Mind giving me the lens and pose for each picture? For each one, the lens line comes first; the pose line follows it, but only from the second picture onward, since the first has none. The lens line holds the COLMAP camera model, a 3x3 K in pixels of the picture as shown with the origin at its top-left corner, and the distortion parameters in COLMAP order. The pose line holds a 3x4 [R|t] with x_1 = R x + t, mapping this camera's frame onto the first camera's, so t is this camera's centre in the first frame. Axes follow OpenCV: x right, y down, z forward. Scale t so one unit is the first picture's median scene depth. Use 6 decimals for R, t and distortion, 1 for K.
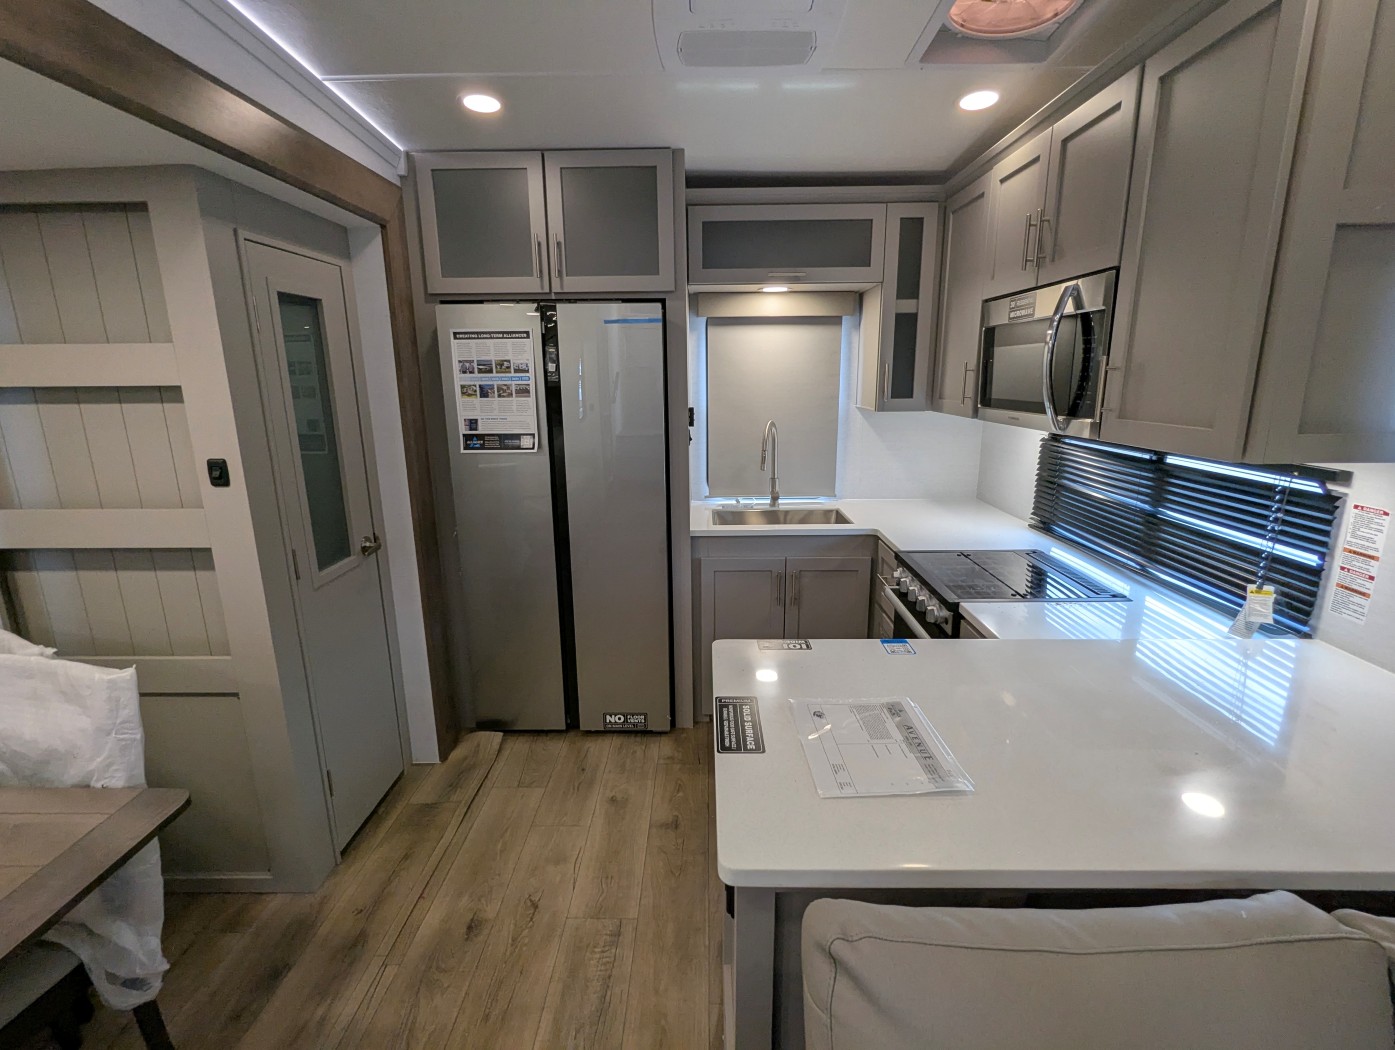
lens RADIAL K [[664.4, 0, 697.5], [0, 664.4, 525.9], [0, 0, 1]] dist [-0.002213, 0.001895]
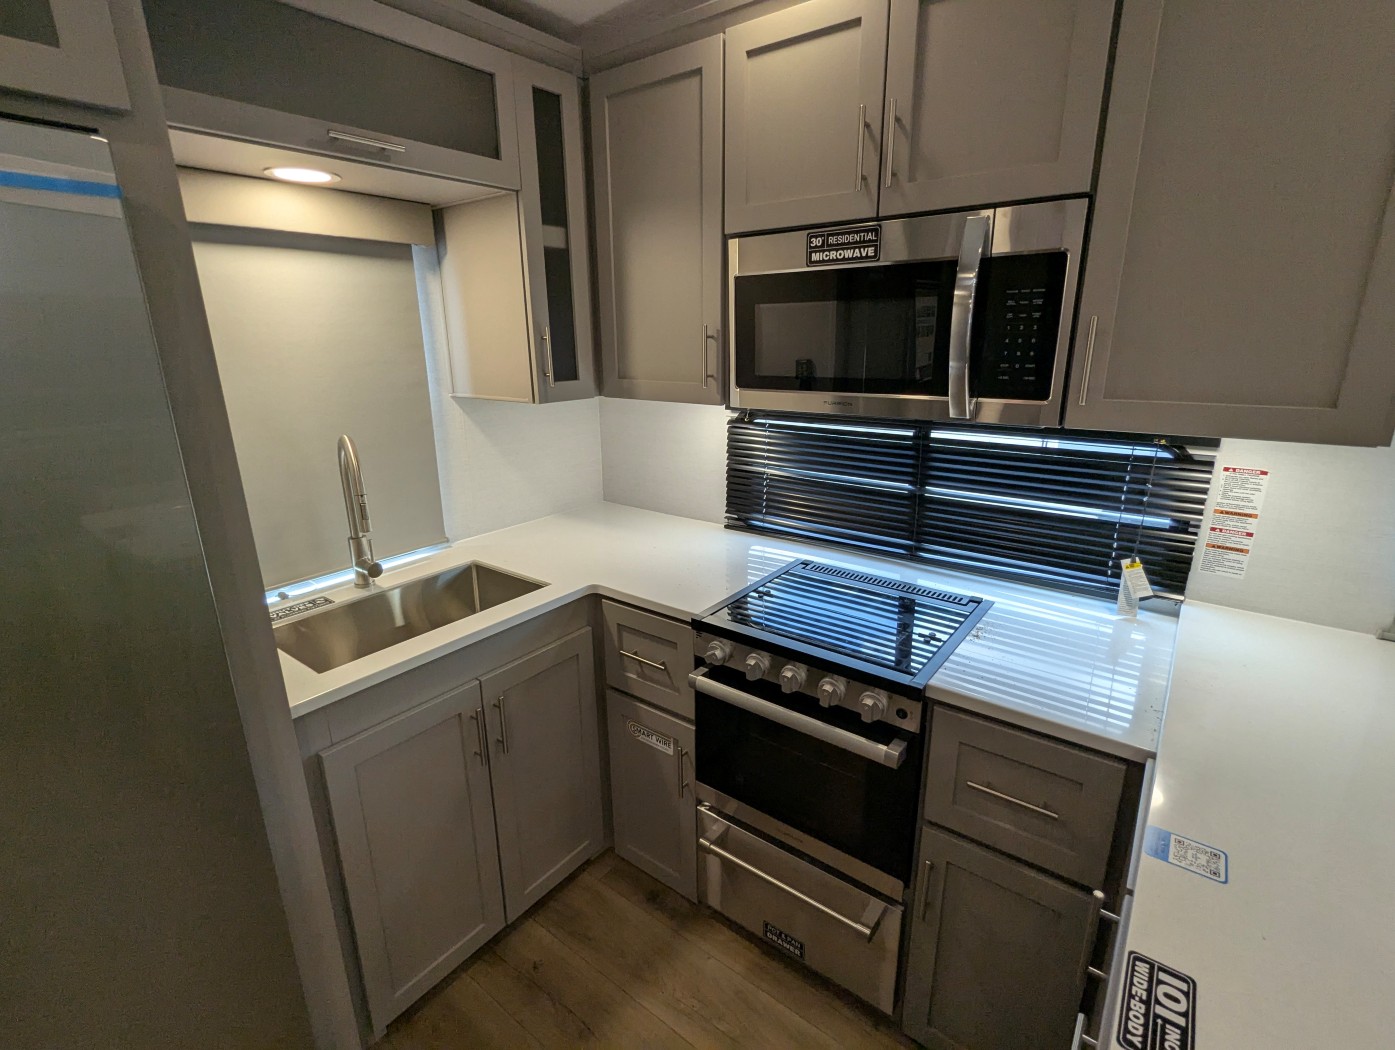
lens RADIAL K [[664.4, 0, 698.2], [0, 664.4, 528.1], [0, 0, 1]] dist [-0.002213, 0.001895]
pose [[0.601473, -0.224031, 0.766838, -0.174553], [0.186583, 0.972722, 0.137833, -0.132493], [-0.776799, 0.060176, 0.626867, 0.563120]]
